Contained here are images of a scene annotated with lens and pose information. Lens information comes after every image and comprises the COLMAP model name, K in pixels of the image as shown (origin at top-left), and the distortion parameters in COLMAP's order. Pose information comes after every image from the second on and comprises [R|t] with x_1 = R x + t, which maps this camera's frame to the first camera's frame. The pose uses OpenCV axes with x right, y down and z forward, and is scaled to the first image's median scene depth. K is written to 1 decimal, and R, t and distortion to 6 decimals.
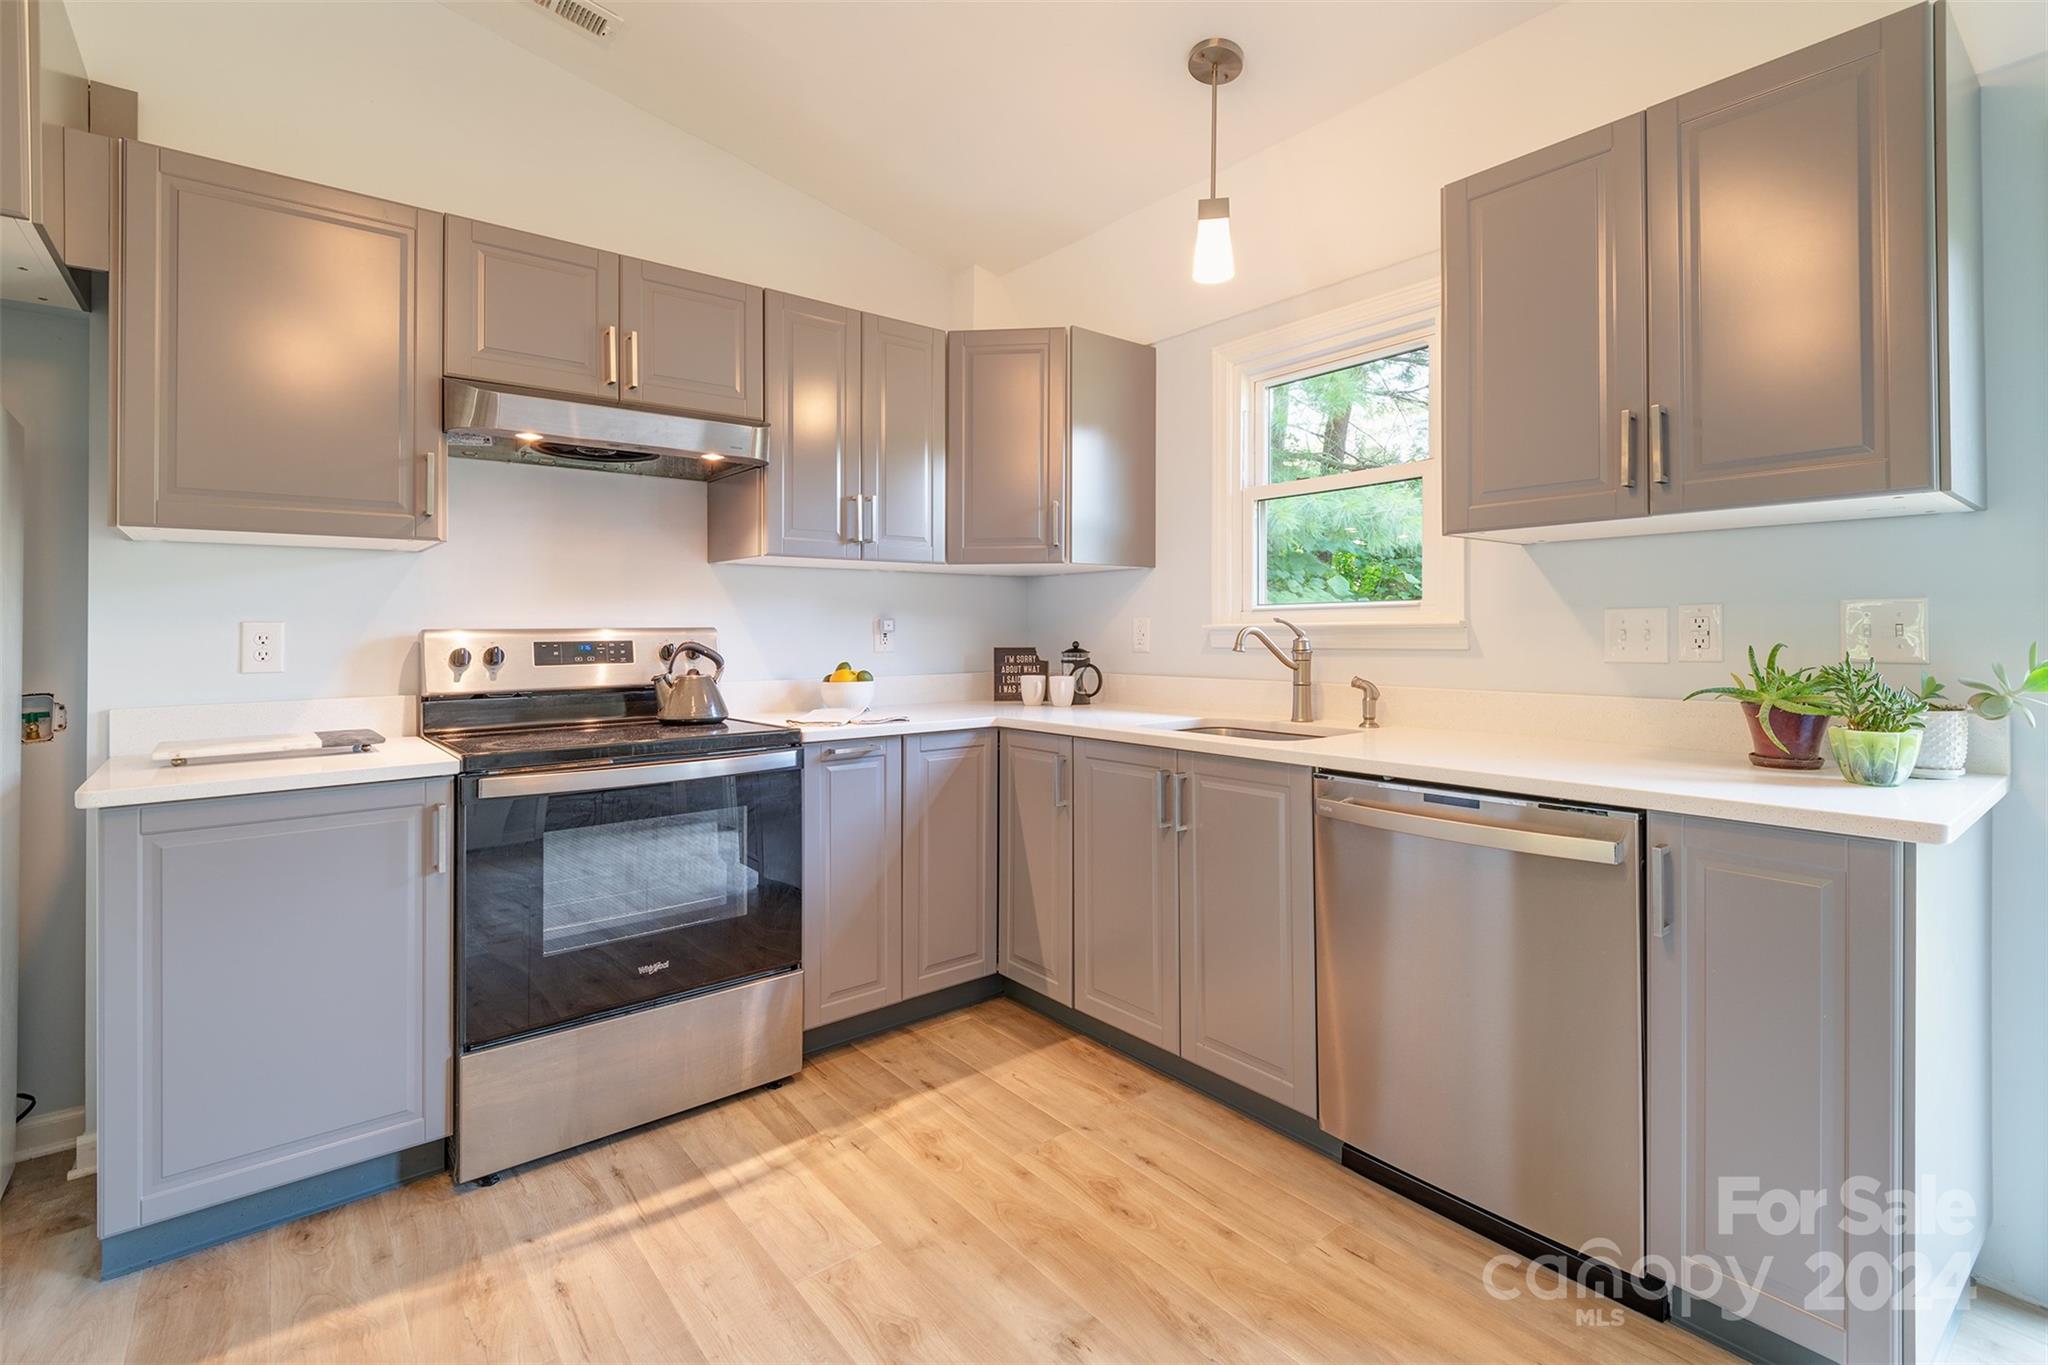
lens RADIAL K [[946.5, 0, 1009.6], [0, 946.5, 617.0], [0, 0, 1]] dist [0.023004, -0.009342]
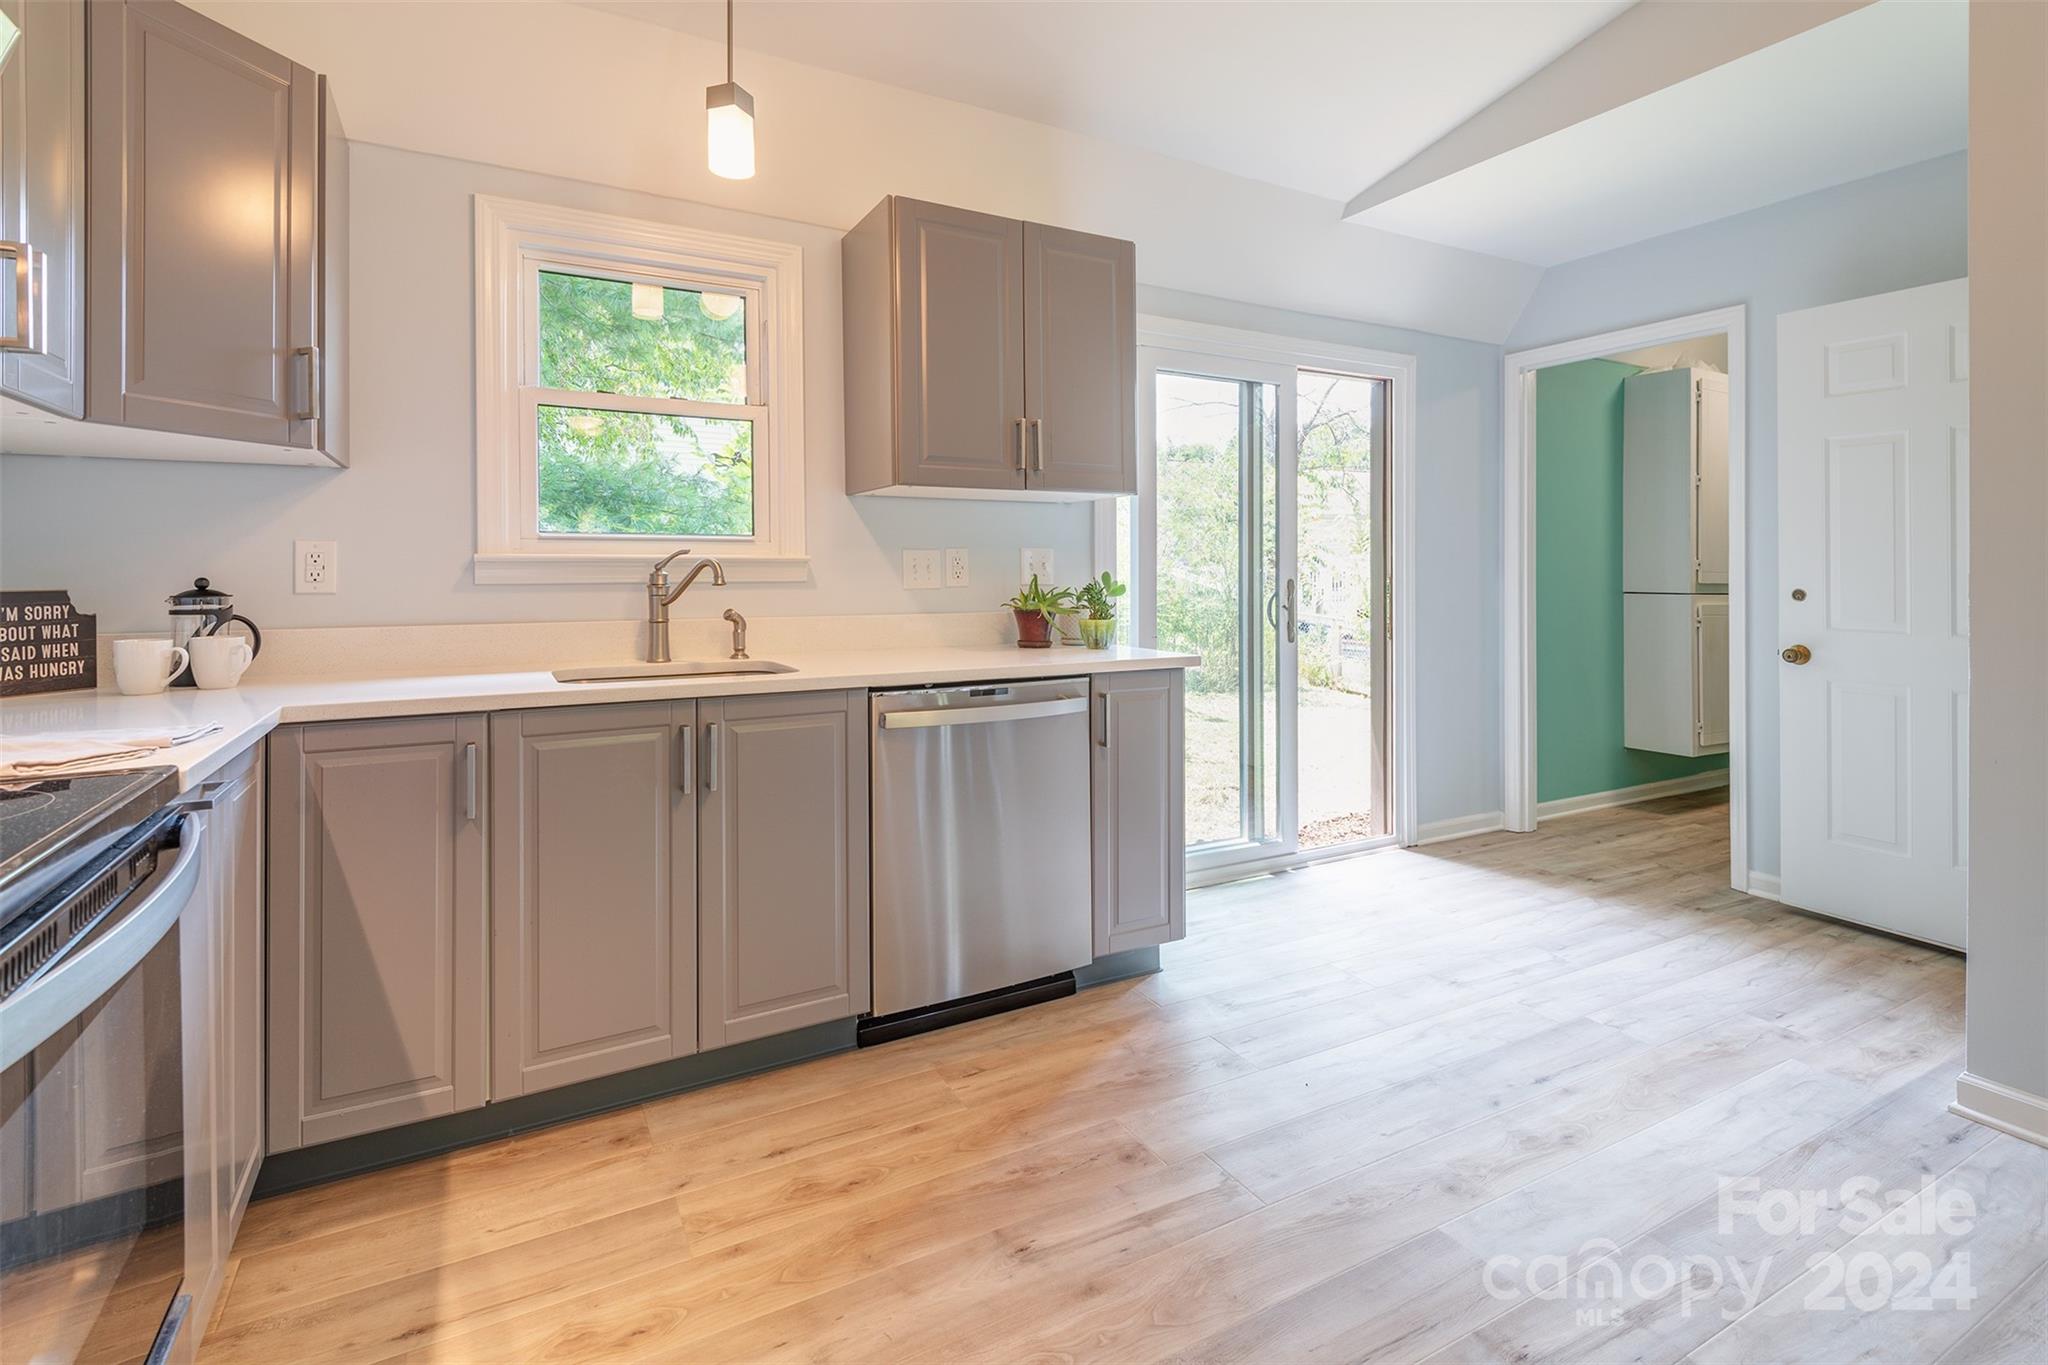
lens RADIAL K [[946.5, 0, 1069.0], [0, 946.5, 579.8], [0, 0, 1]] dist [0.023004, -0.009342]
pose [[0.149870, 0.003765, 0.988699, -0.611413], [-0.009502, 0.999952, -0.002367, 0.032392], [-0.988660, -0.009039, 0.149899, 0.530248]]
